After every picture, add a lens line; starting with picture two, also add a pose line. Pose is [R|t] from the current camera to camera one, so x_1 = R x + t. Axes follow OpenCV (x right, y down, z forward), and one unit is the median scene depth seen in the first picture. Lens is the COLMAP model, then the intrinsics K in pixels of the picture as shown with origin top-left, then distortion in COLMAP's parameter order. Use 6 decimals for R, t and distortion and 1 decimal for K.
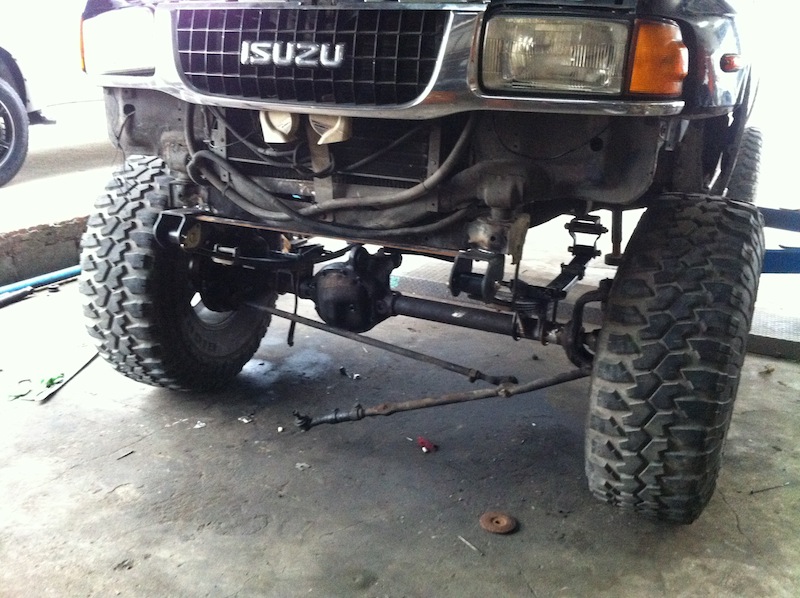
lens RADIAL K [[777.8, 0, 400.0], [0, 777.8, 299.0], [0, 0, 1]] dist [0.079023, -0.243671]
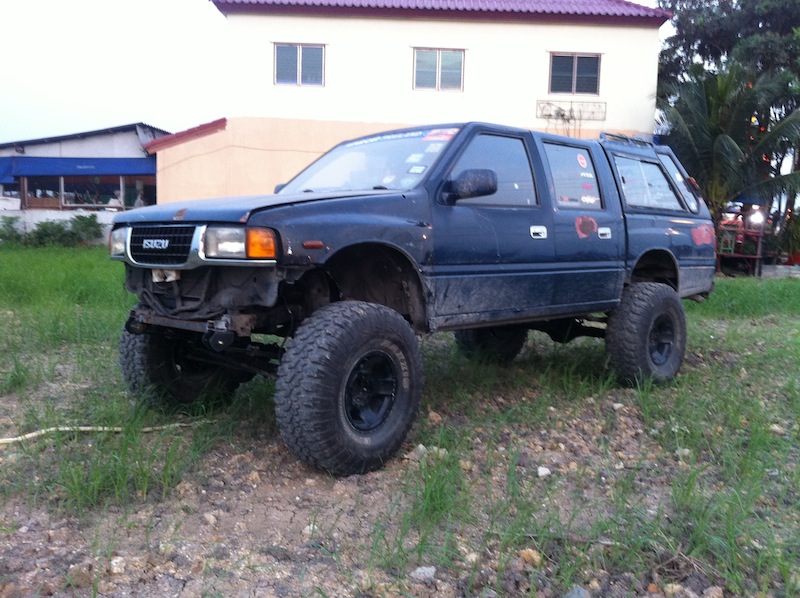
lens RADIAL K [[777.8, 0, 400.0], [0, 777.8, 299.0], [0, 0, 1]] dist [0.079023, -0.243671]
pose [[0.942274, 0.011674, -0.334638, 1.325337], [-0.098033, 0.965219, -0.242368, 0.343391], [0.320170, 0.261183, 0.910645, -0.863341]]
